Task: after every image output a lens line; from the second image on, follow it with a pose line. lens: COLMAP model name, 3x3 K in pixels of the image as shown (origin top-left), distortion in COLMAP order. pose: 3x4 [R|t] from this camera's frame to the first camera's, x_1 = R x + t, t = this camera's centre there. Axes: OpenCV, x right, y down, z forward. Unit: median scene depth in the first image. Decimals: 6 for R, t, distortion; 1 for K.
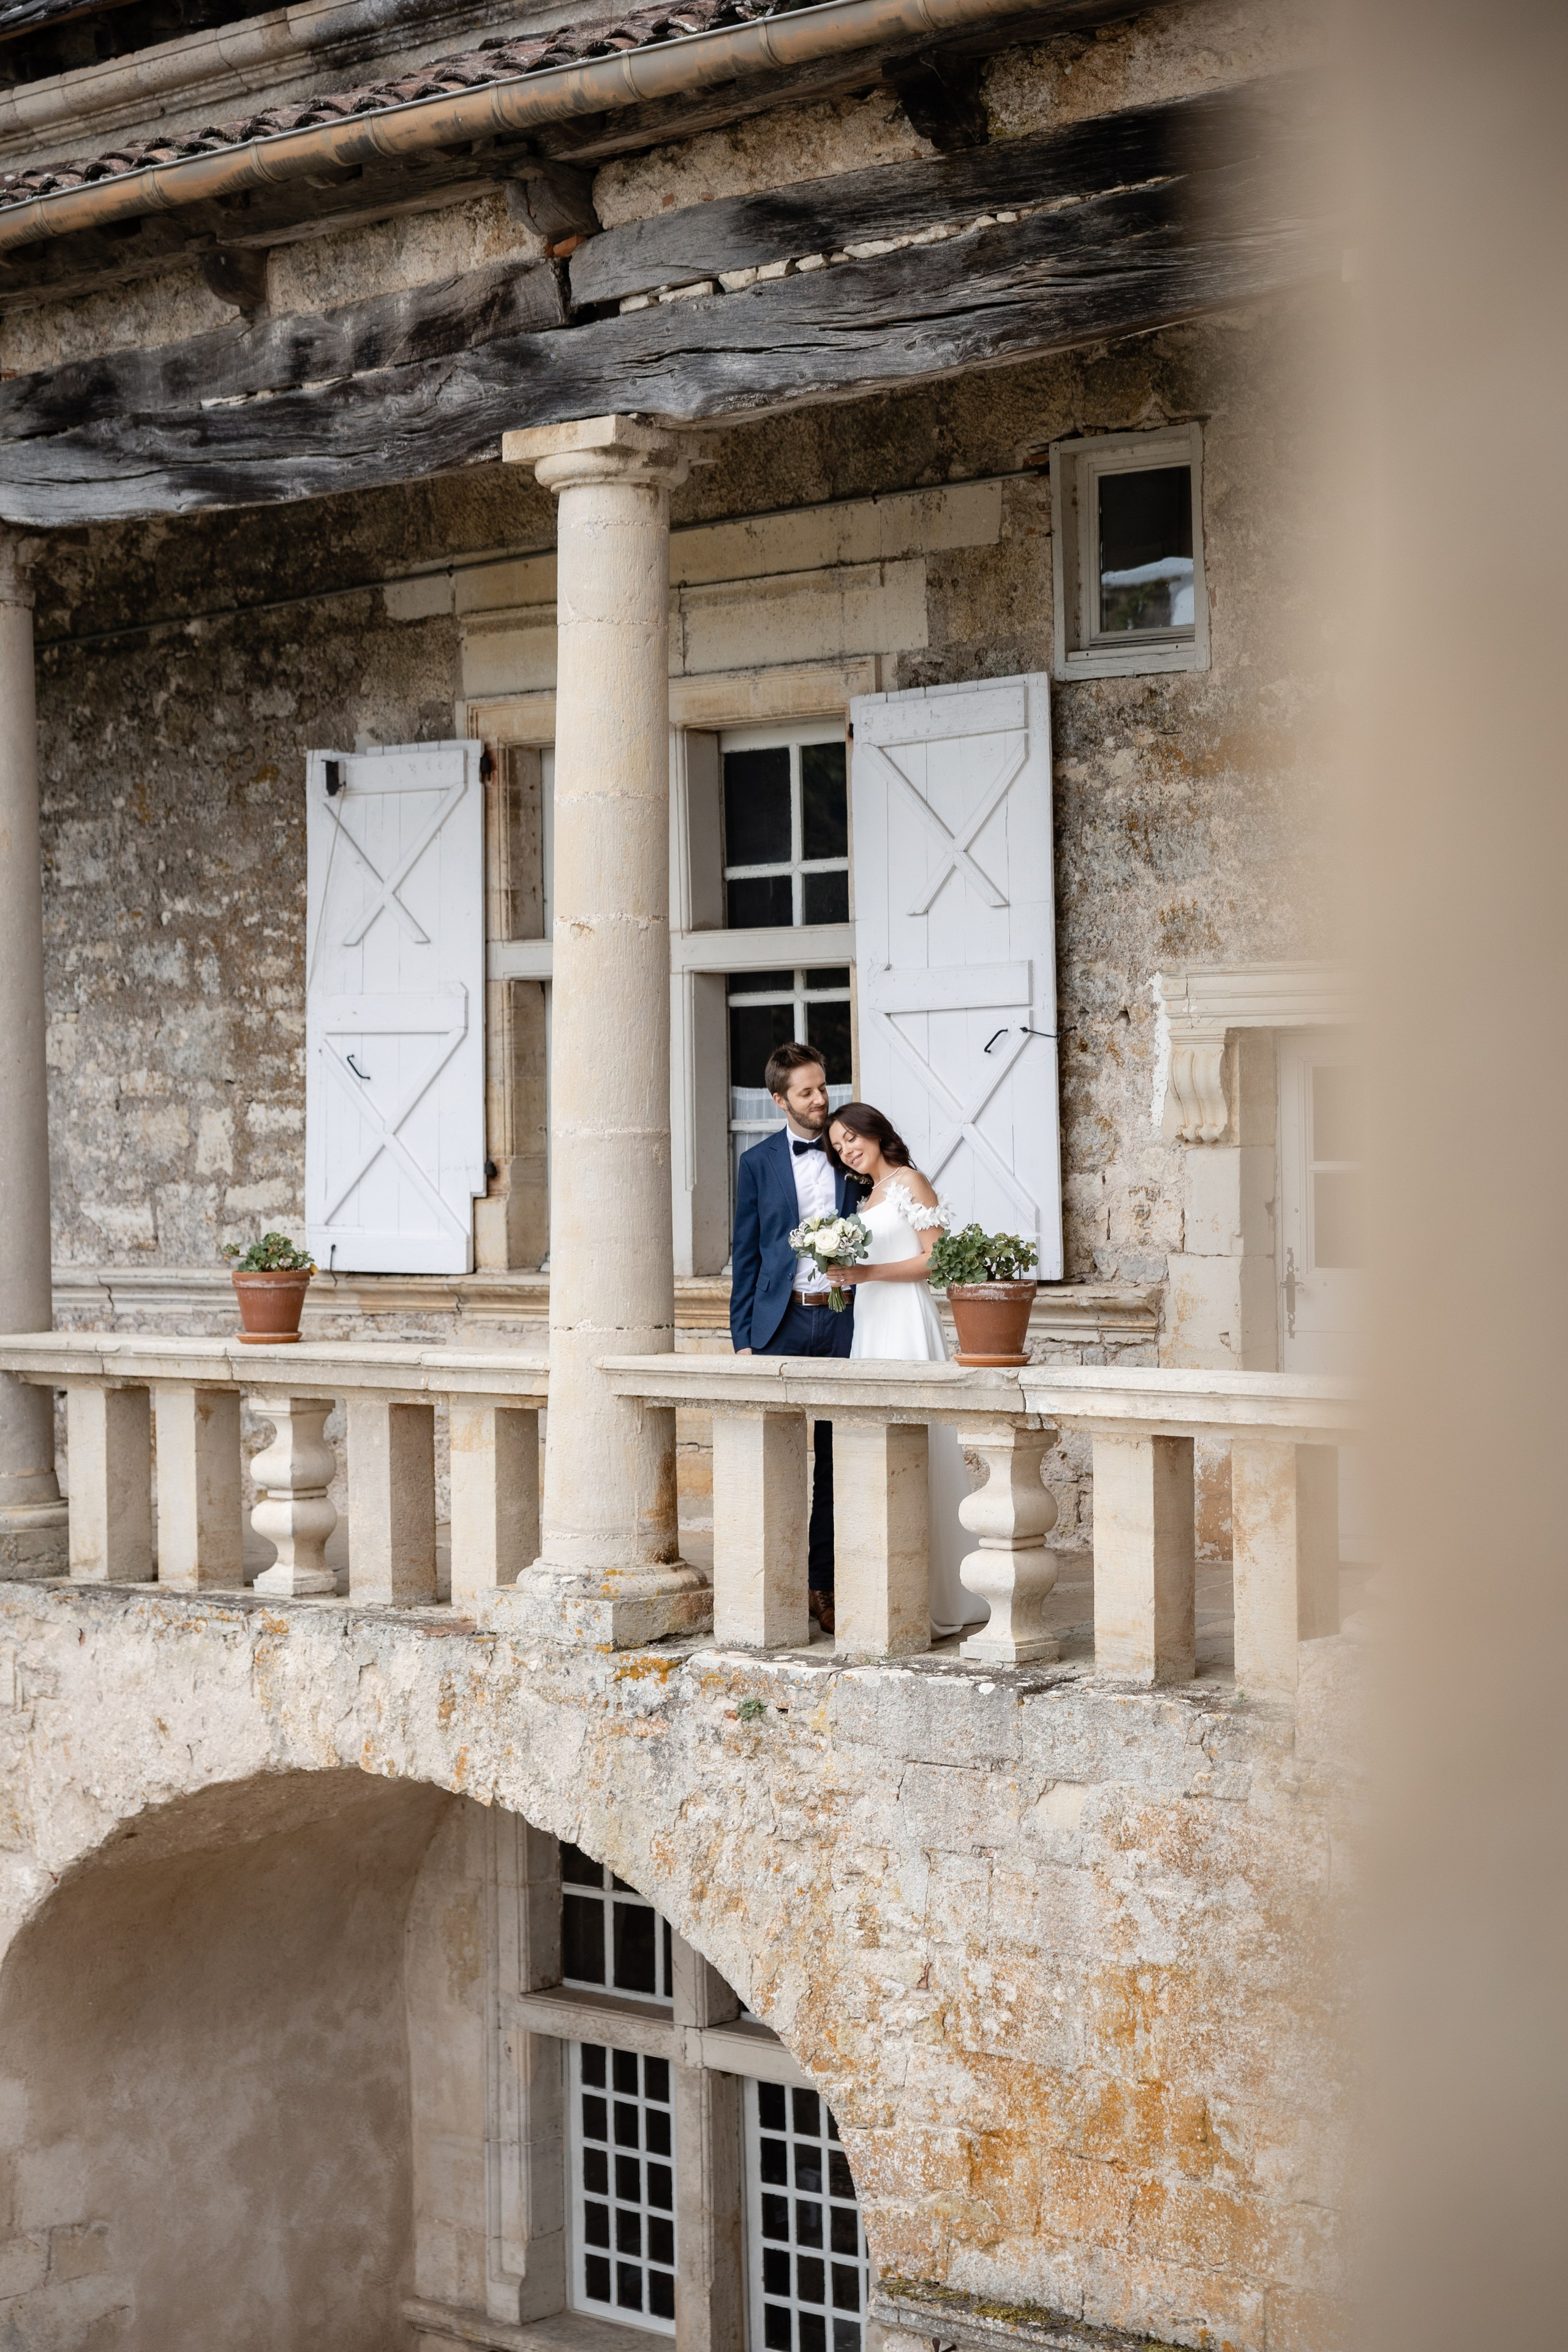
lens RADIAL K [[3972.0, 0, 784.0], [0, 3972.0, 1176.0], [0, 0, 1]] dist [0.050153, 0.074832]
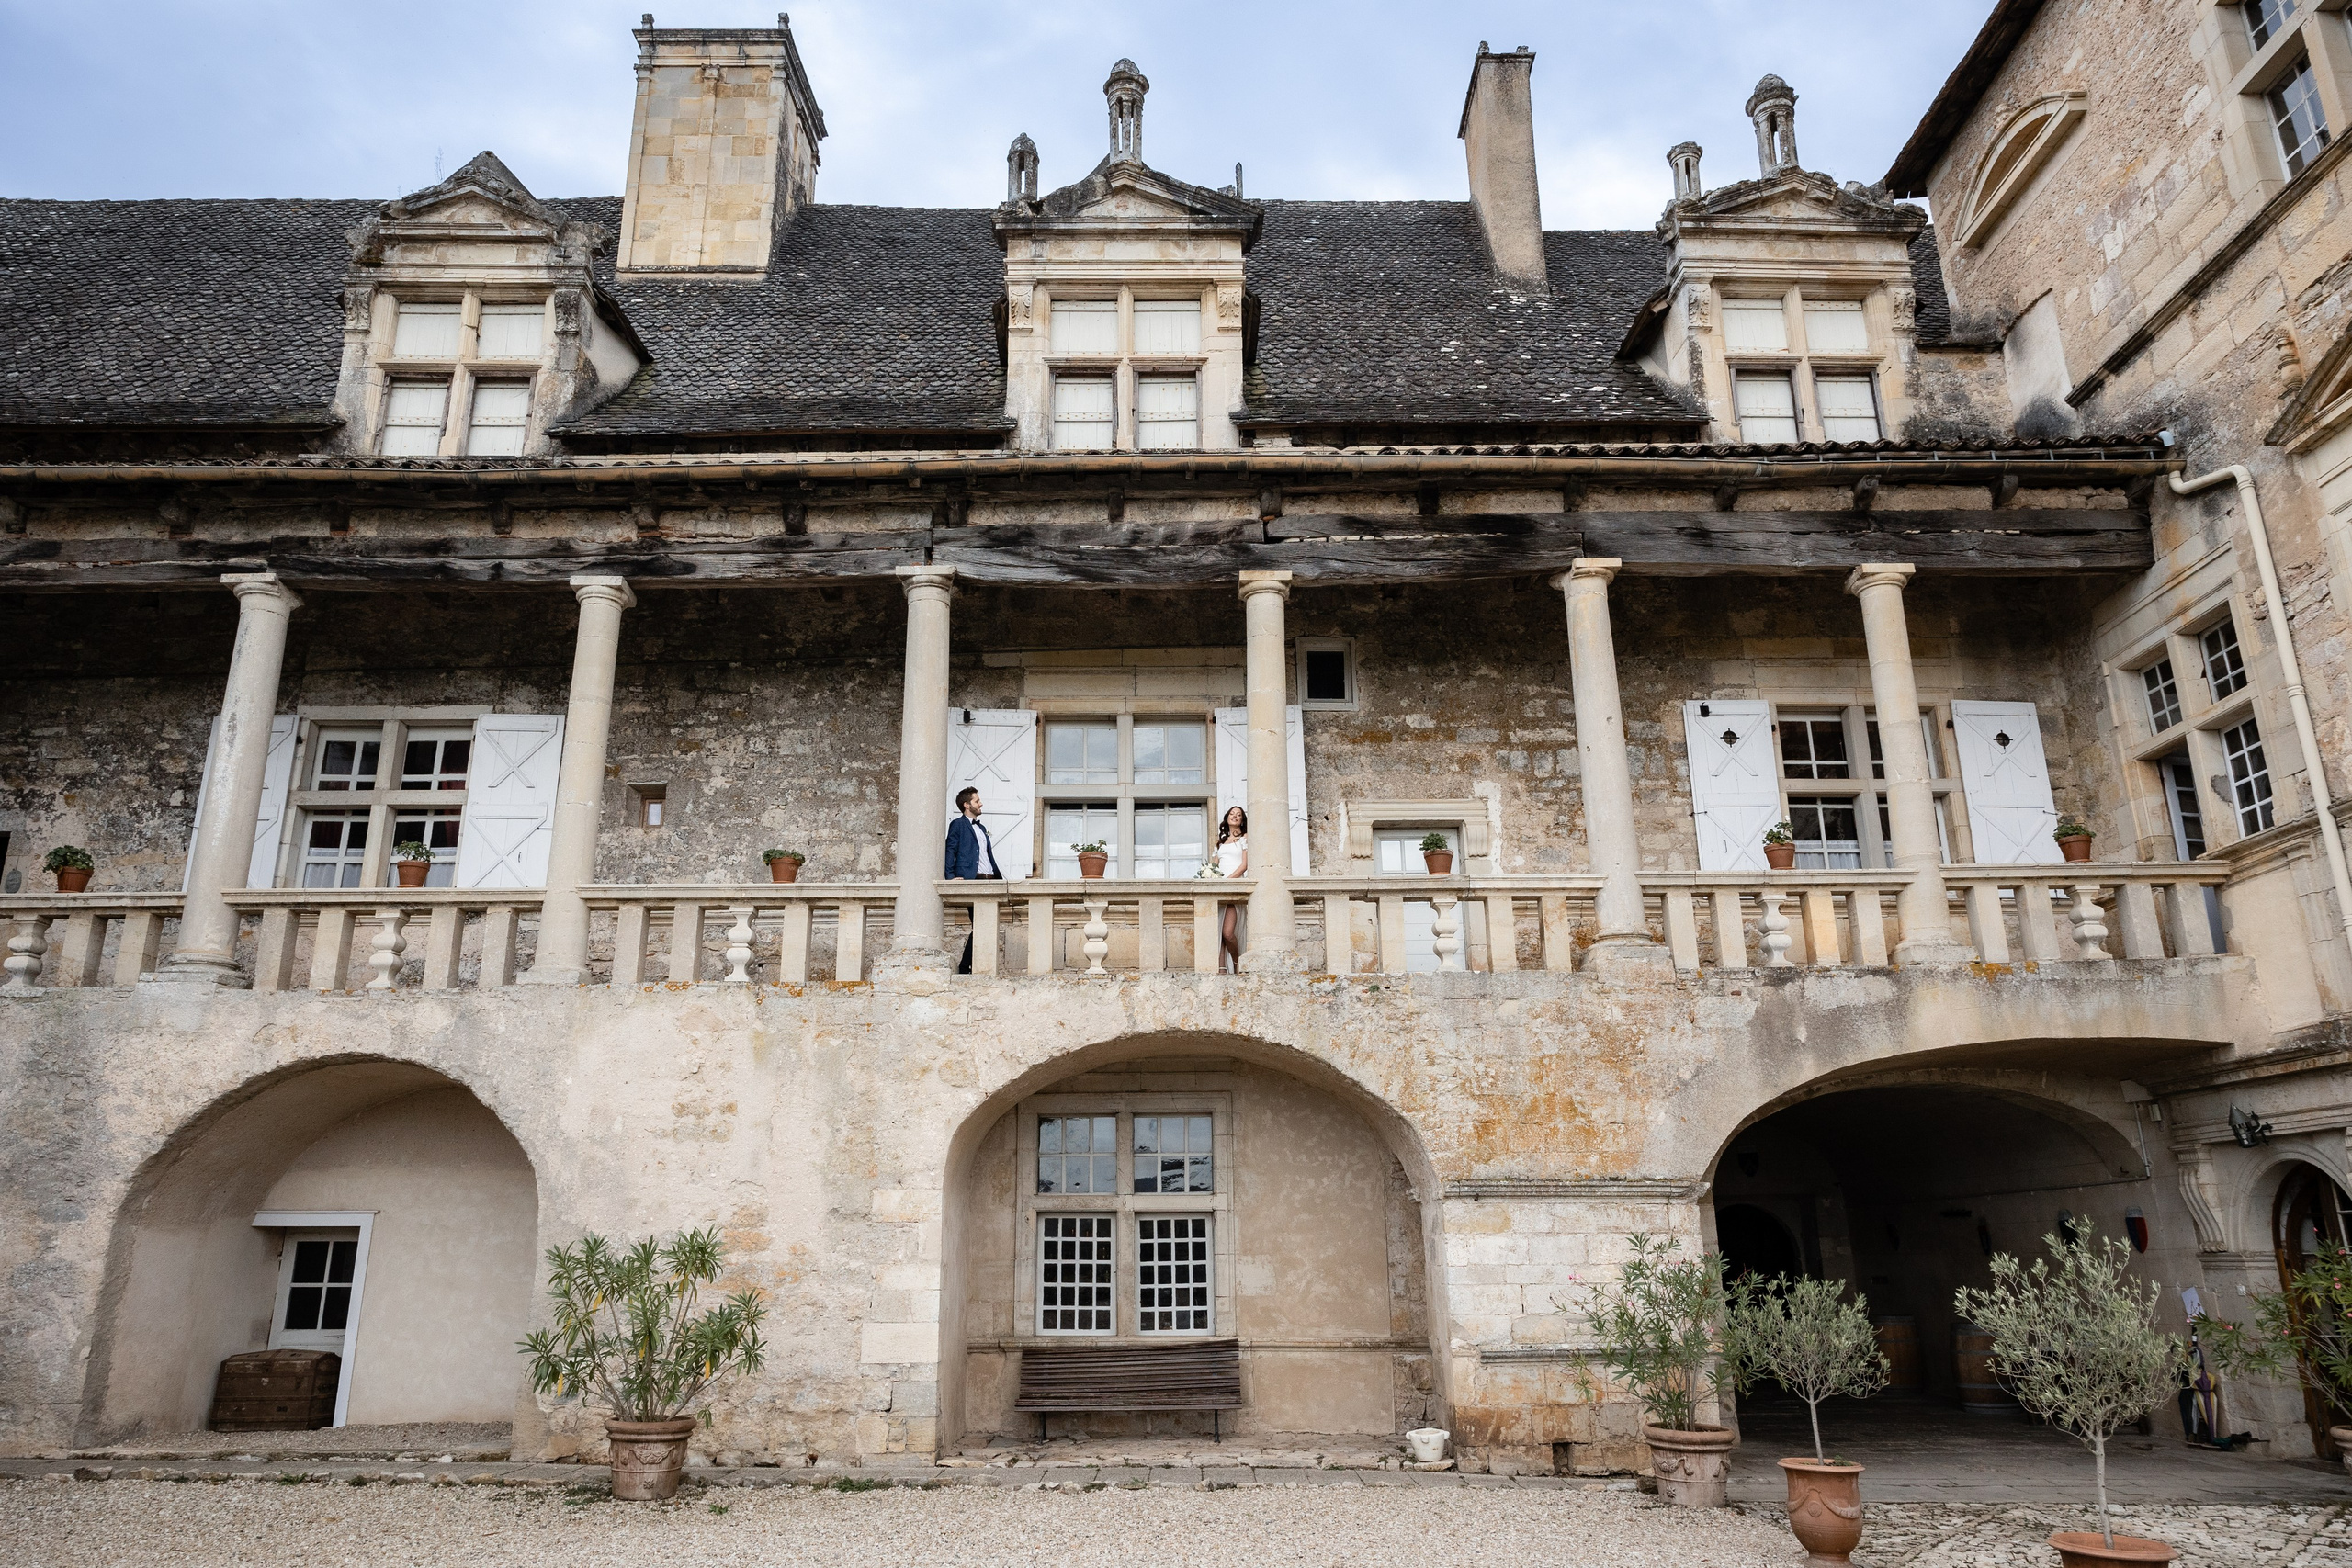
lens RADIAL K [[1547.7, 0, 1176.0], [0, 1547.7, 784.0], [0, 0, 1]] dist [0.002806, -0.006025]
pose [[0.753093, 0.194143, 0.628617, -0.778091], [0.007818, 0.952762, -0.303618, 0.304778], [-0.657867, 0.233567, 0.716001, 0.239469]]
